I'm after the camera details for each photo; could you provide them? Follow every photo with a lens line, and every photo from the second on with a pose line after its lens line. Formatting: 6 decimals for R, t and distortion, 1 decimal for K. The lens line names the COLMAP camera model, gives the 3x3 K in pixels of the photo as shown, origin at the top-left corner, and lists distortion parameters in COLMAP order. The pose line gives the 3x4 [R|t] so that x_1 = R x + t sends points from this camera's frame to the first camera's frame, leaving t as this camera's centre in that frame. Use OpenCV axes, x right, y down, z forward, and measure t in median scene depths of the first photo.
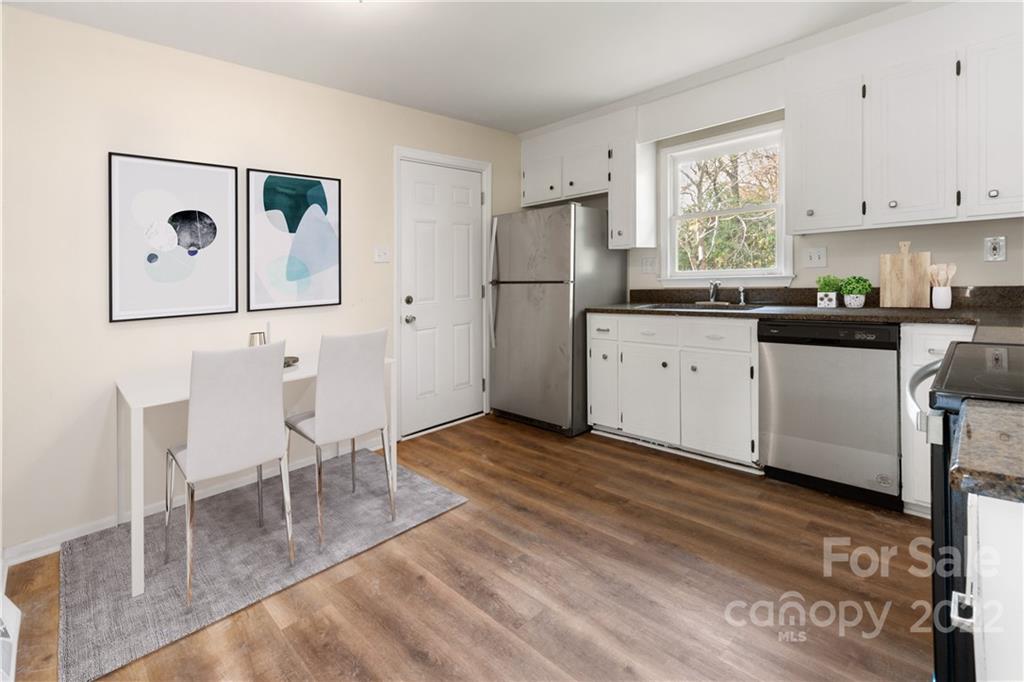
lens RADIAL K [[463.2, 0, 482.0], [0, 463.2, 328.2], [0, 0, 1]] dist [0.000267, 0.000008]
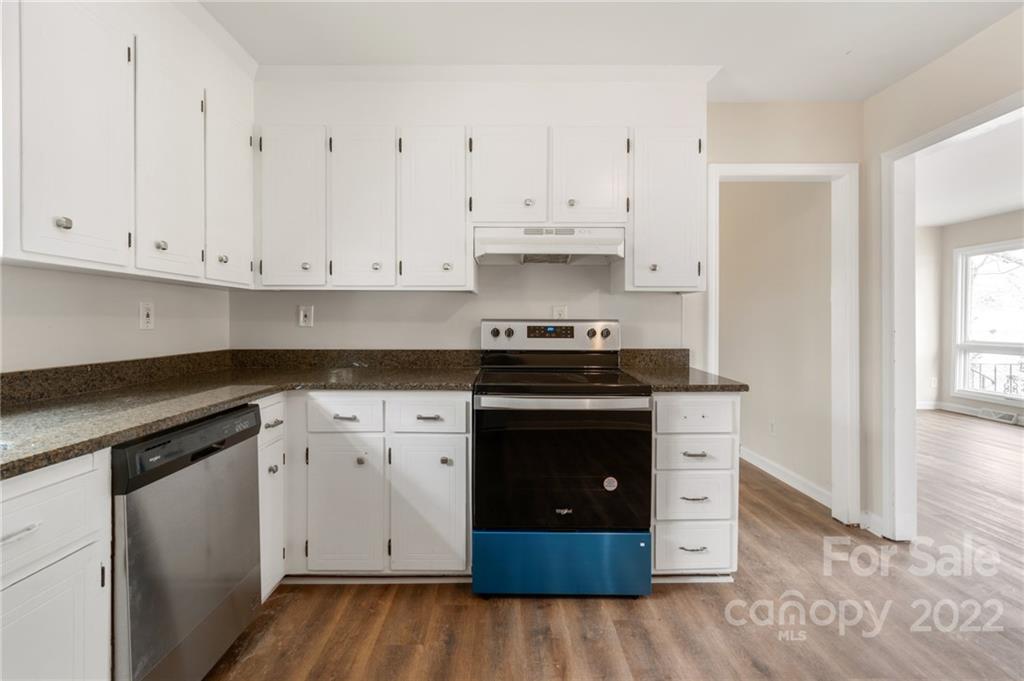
lens RADIAL K [[463.2, 0, 512.6], [0, 463.2, 341.4], [0, 0, 1]] dist [0.000267, 0.000008]
pose [[-0.735722, 0.012070, 0.677176, 0.017121], [0.104827, 0.989822, 0.096247, -0.110900], [-0.669122, 0.141797, -0.729499, 0.965259]]
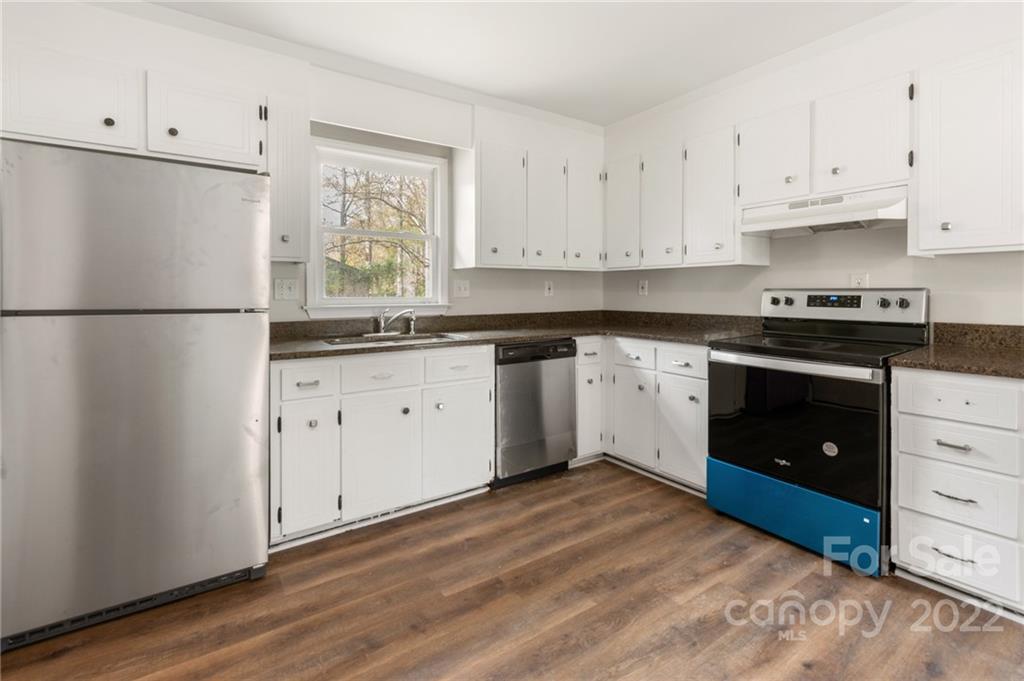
lens RADIAL K [[463.2, 0, 506.1], [0, 463.2, 342.3], [0, 0, 1]] dist [0.000267, 0.000008]
pose [[0.146660, -0.066190, 0.986970, -0.408245], [0.108411, 0.992824, 0.050473, -0.069050], [-0.983228, 0.099596, 0.152783, 0.745794]]
